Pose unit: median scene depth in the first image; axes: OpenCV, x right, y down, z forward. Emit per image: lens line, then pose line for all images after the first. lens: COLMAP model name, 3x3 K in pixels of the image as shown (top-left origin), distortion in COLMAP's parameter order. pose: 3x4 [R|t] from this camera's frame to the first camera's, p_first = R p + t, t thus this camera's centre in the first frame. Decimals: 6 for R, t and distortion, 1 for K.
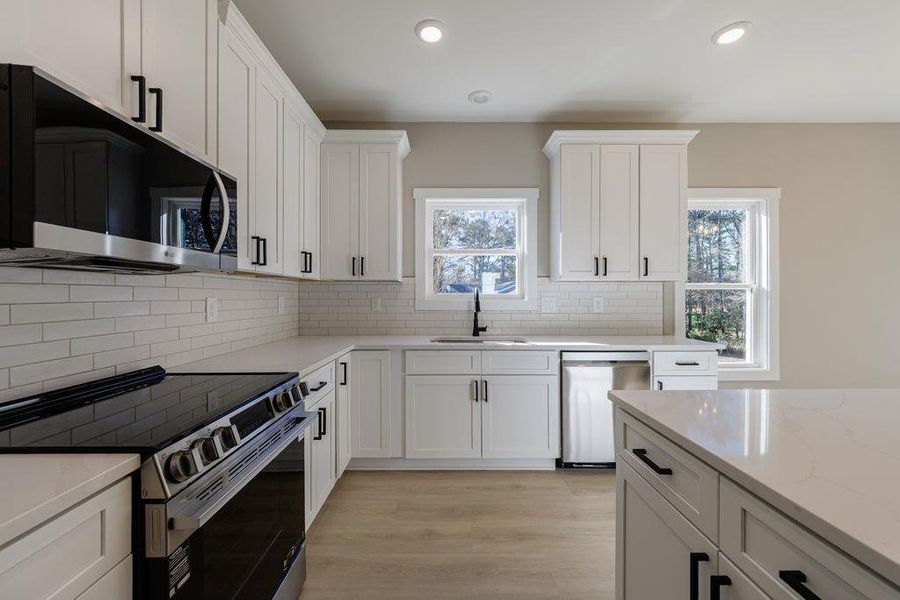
lens RADIAL K [[355.7, 0, 449.1], [0, 355.7, 296.5], [0, 0, 1]] dist [-0.000045, -0.000878]
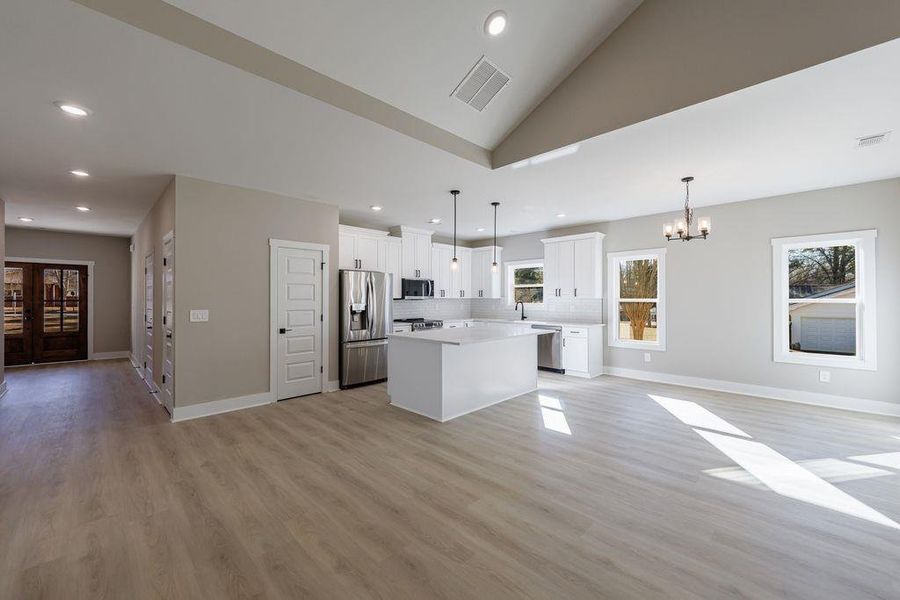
lens RADIAL K [[355.7, 0, 468.5], [0, 355.7, 300.1], [0, 0, 1]] dist [-0.000045, -0.000878]
pose [[0.742507, 0.001619, -0.669836, 1.475481], [-0.002465, 0.999997, -0.000315, -0.028610], [0.669834, 0.001886, 0.742509, -1.122700]]
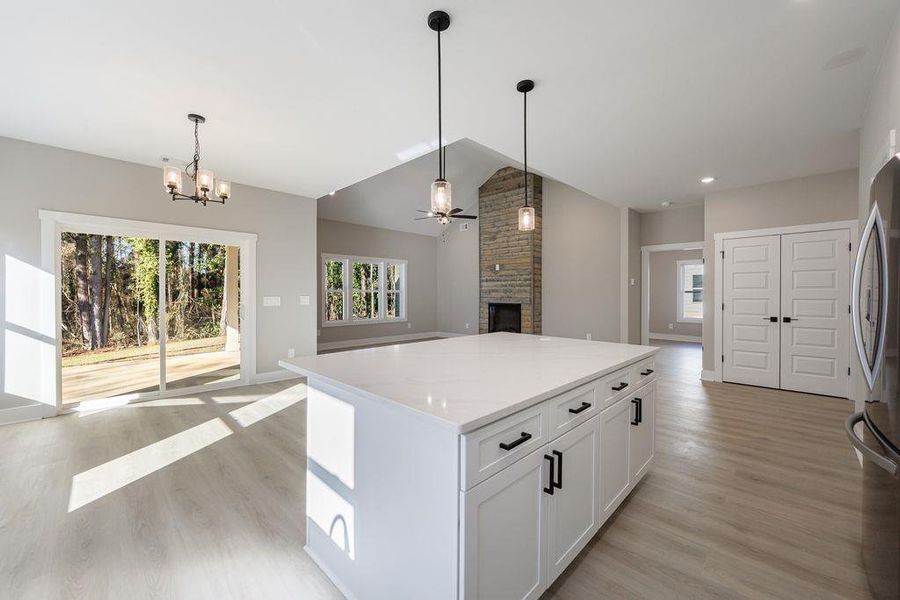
lens RADIAL K [[355.7, 0, 444.4], [0, 355.7, 296.9], [0, 0, 1]] dist [-0.000045, -0.000878]
pose [[-0.697091, -0.011856, 0.716884, -0.032074], [-0.000252, 0.999867, 0.016290, -0.011073], [-0.716982, 0.011175, -0.697002, 0.665162]]
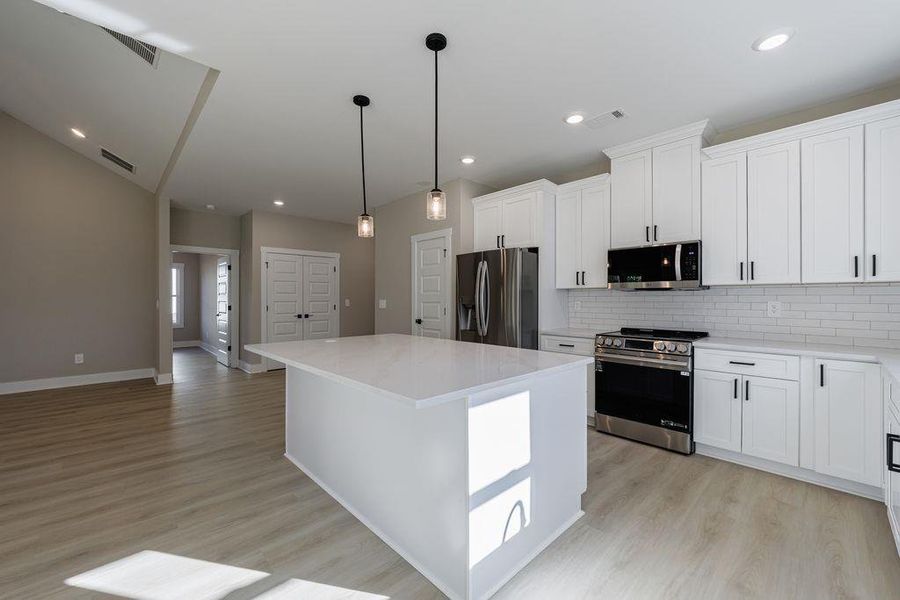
lens RADIAL K [[364.3, 0, 444.6], [0, 364.3, 303.6], [0, 0, 1]] dist [0.001858, -0.000880]
pose [[-0.730542, 0.007040, -0.682832, 0.895077], [-0.004529, 0.999875, 0.015154, -0.001559], [0.682853, 0.014164, -0.730418, 0.747852]]
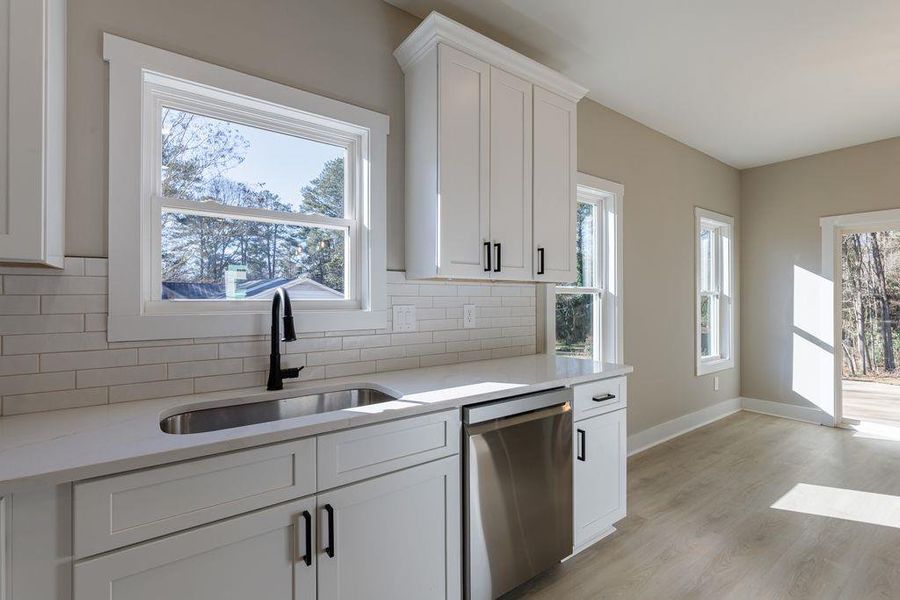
lens RADIAL K [[408.5, 0, 453.7], [0, 408.5, 296.2], [0, 0, 1]] dist [-0.001385, -0.002215]
pose [[0.809639, 0.003635, 0.586917, -0.051150], [0.001175, 0.999969, -0.007814, -0.007946], [-0.586927, 0.007017, 0.809609, 0.416875]]
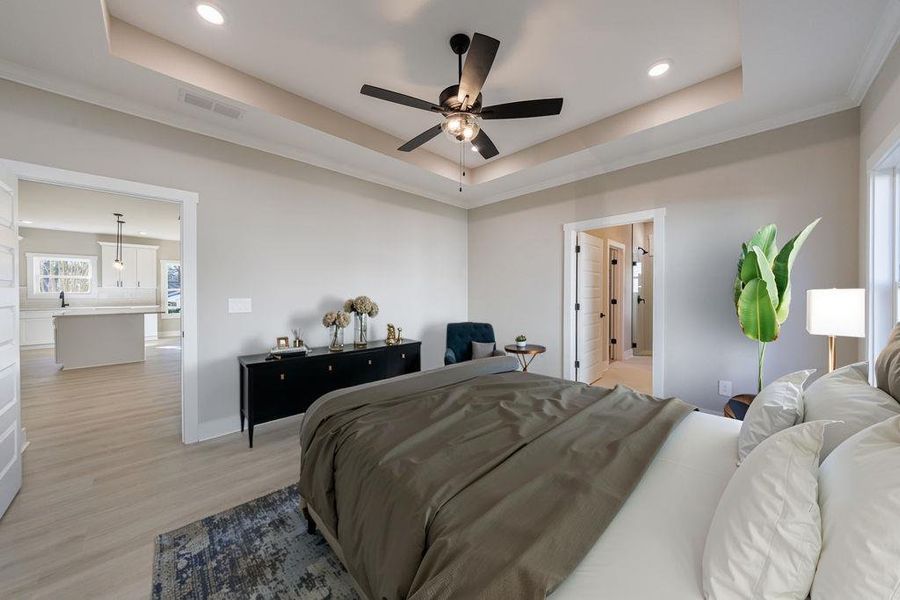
lens RADIAL K [[304.7, 0, 447.1], [0, 304.7, 294.2], [0, 0, 1]] dist [0.002185, 0.000305]
pose [[0.708771, -0.008739, 0.705385, 0.532477], [0.004241, 0.999958, 0.008127, 0.000578], [-0.705426, -0.002768, 0.708778, -2.945279]]
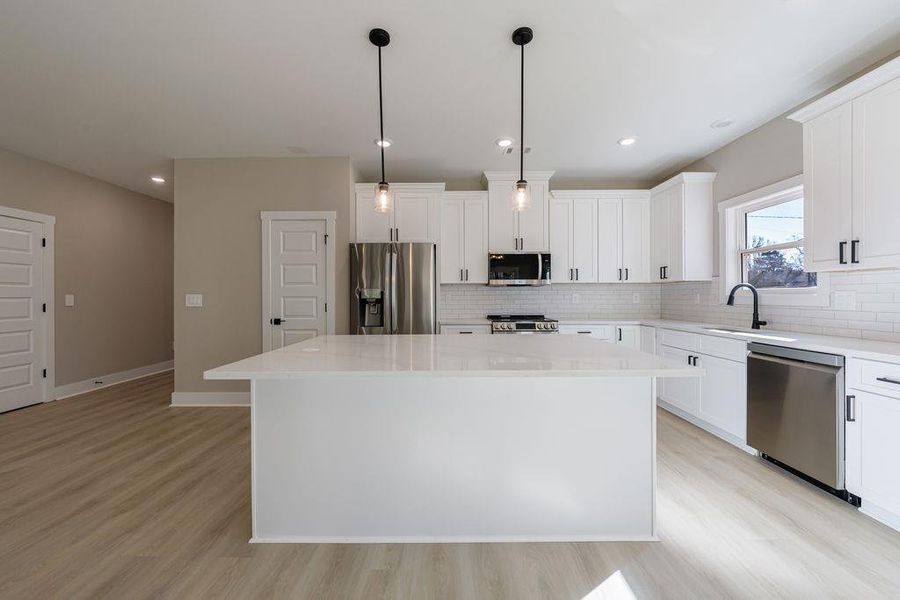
lens RADIAL K [[355.7, 0, 453.7], [0, 355.7, 296.0], [0, 0, 1]] dist [-0.000045, -0.000878]
pose [[0.010997, -0.002778, -0.999936, 1.126201], [-0.001255, 0.999995, -0.002792, 0.017081], [0.999939, 0.001286, 0.010994, 0.086037]]
